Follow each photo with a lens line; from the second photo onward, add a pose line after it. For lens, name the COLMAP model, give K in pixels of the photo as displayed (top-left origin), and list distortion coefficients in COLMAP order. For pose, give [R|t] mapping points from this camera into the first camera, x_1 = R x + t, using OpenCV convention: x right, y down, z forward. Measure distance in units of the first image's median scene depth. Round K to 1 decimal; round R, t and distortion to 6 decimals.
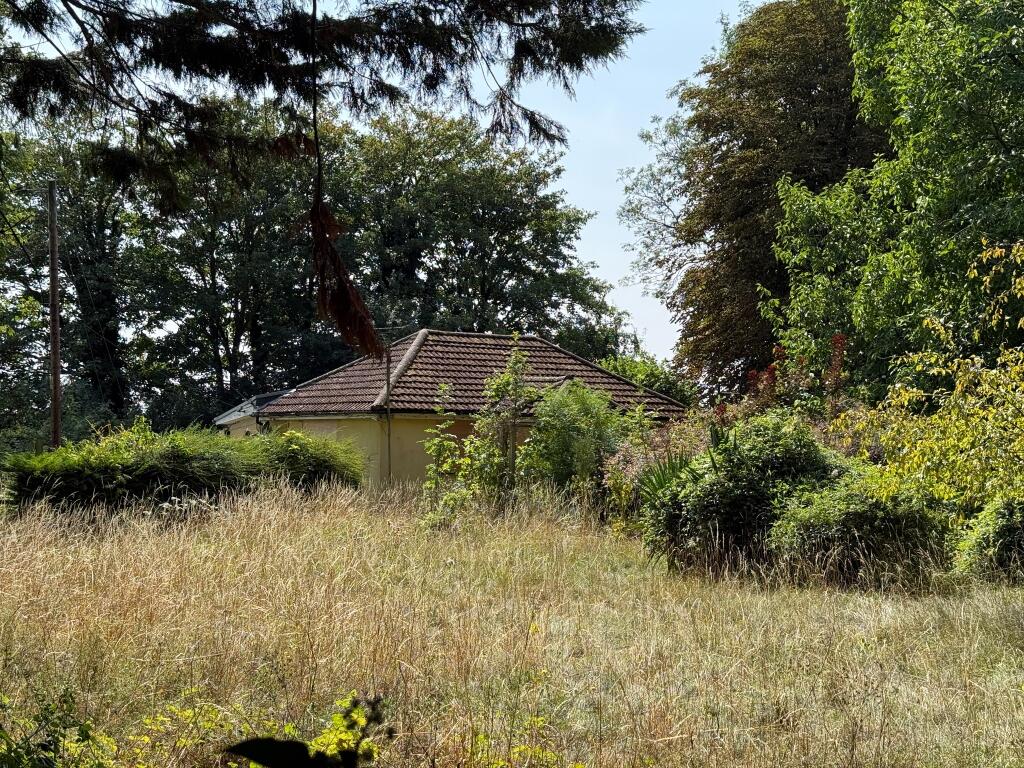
lens RADIAL K [[1424.1, 0, 514.0], [0, 1424.1, 383.3], [0, 0, 1]] dist [-0.044303, 0.000000]
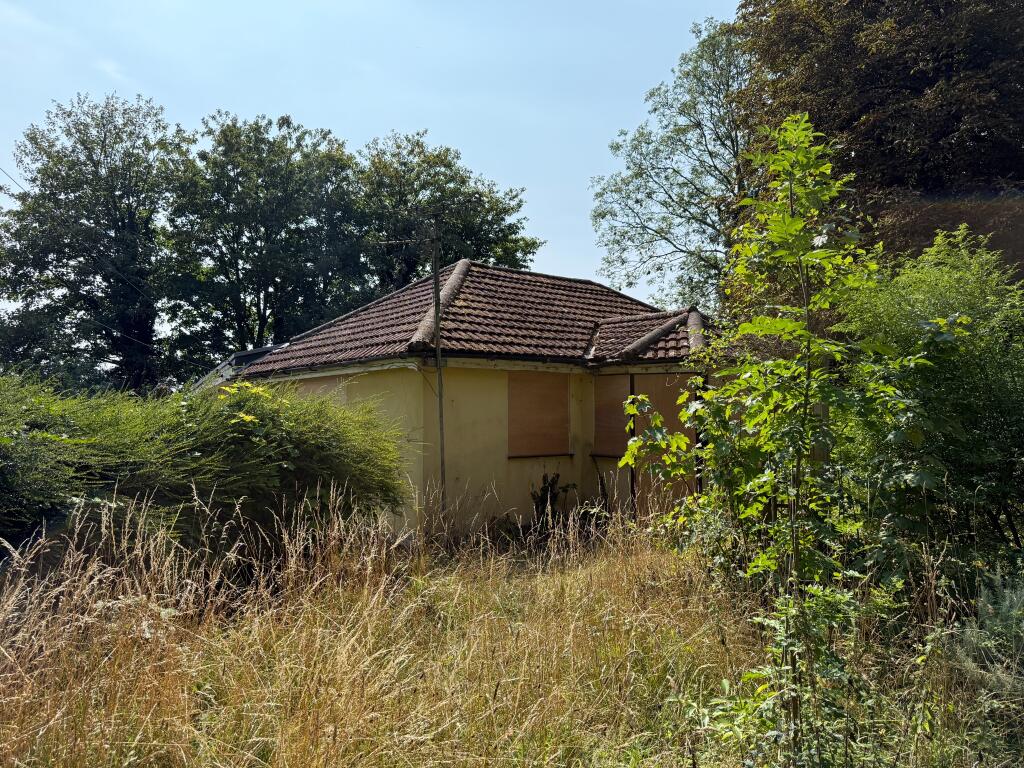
lens RADIAL K [[728.0, 0, 506.5], [0, 728.0, 388.9], [0, 0, 1]] dist [0.011861, 0.000843]
pose [[0.995854, -0.019614, 0.088821, -0.081068], [0.019664, 0.999807, 0.000310, 0.031987], [-0.088810, 0.001438, 0.996048, 0.659047]]
